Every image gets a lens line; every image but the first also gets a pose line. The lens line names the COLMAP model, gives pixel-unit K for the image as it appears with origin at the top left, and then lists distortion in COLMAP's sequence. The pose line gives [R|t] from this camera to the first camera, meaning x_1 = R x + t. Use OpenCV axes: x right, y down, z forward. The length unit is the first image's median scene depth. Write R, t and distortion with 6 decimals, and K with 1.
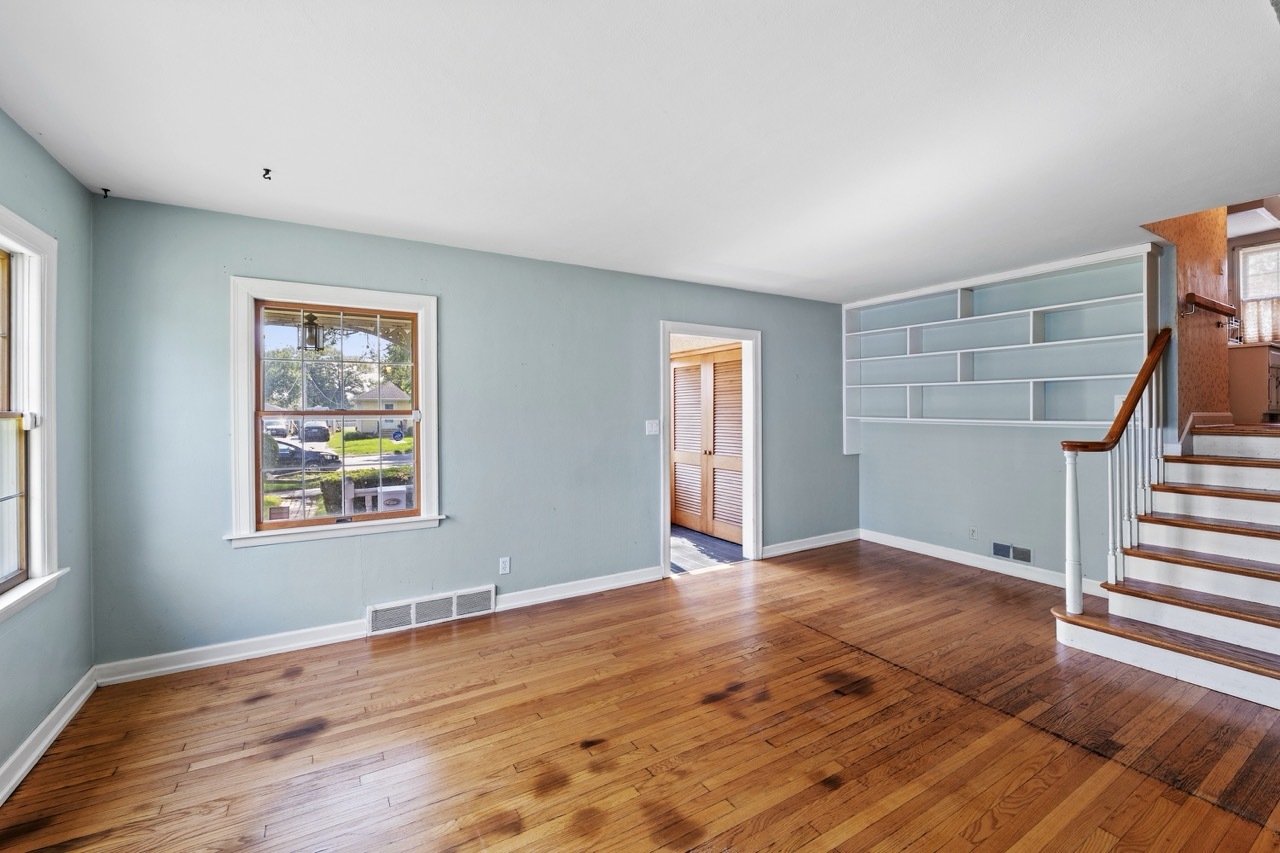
lens RADIAL K [[529.1, 0, 627.5], [0, 529.1, 408.1], [0, 0, 1]] dist [-0.010469, 0.000358]
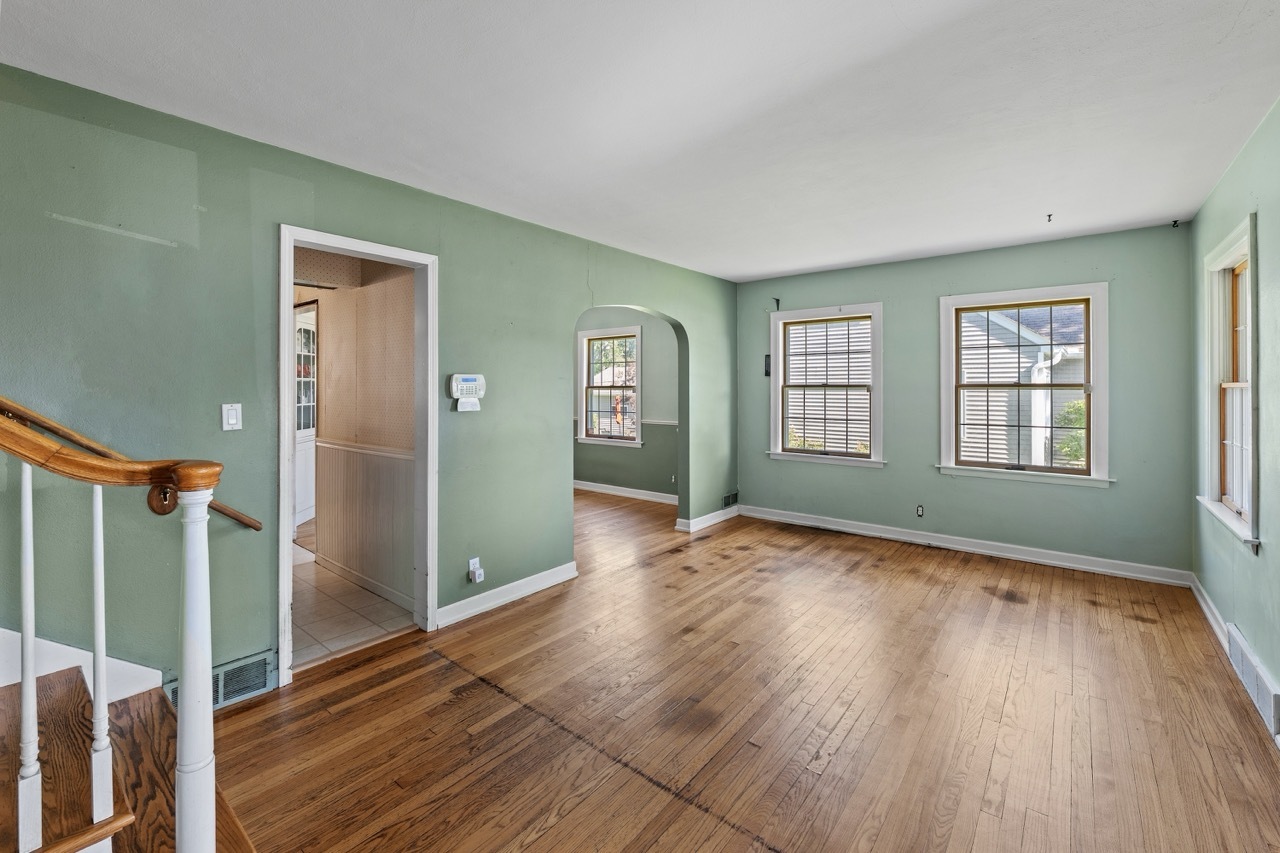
lens RADIAL K [[529.1, 0, 620.5], [0, 529.1, 387.3], [0, 0, 1]] dist [-0.010469, 0.000358]
pose [[-0.944095, 0.005860, -0.329621, 0.934012], [0.006332, 0.999980, -0.000359, 0.010634], [0.329612, -0.002426, -0.944113, 2.074601]]
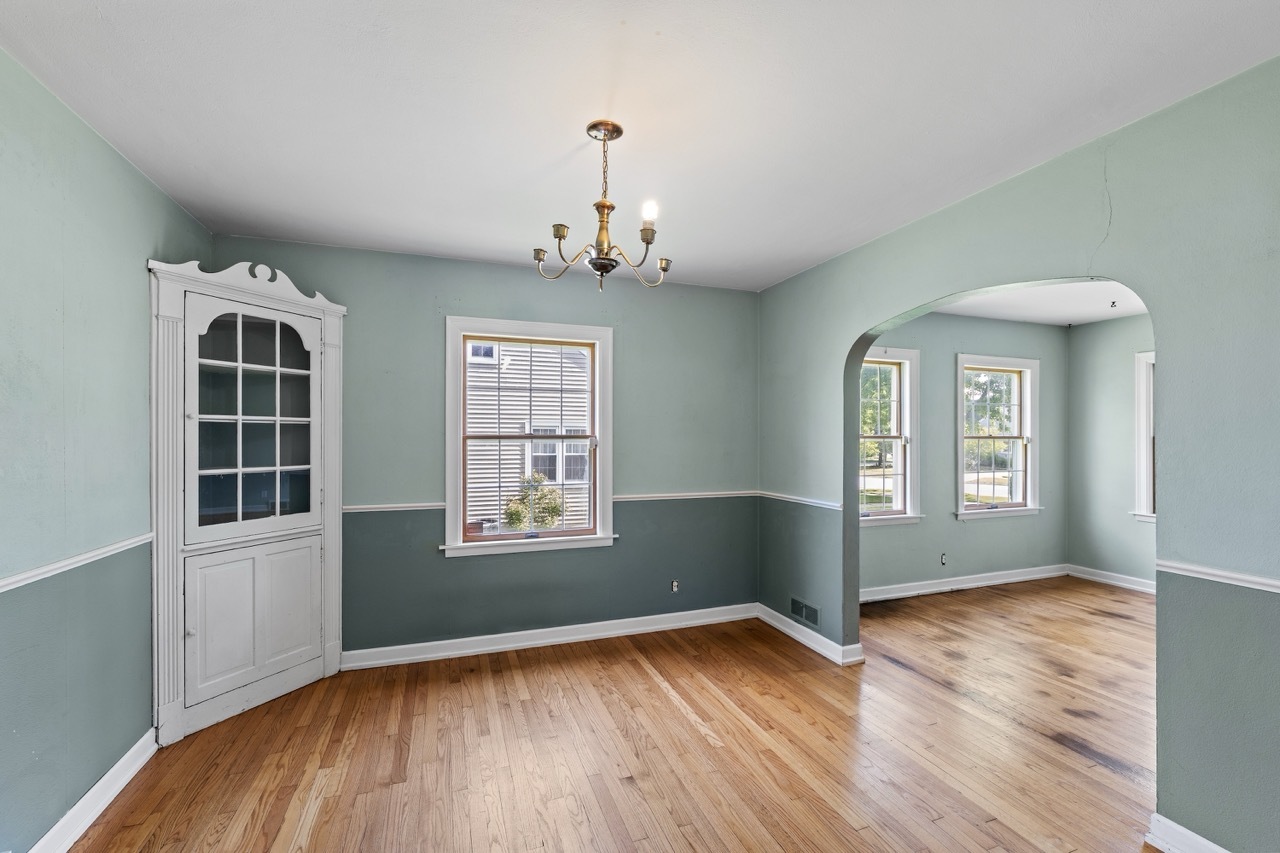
lens RADIAL K [[529.1, 0, 634.2], [0, 529.1, 434.5], [0, 0, 1]] dist [-0.010469, 0.000358]
pose [[-0.197748, -0.001515, -0.980252, 1.475725], [0.001209, 0.999998, -0.001789, 0.000814], [0.980252, -0.001539, -0.197746, -0.262222]]
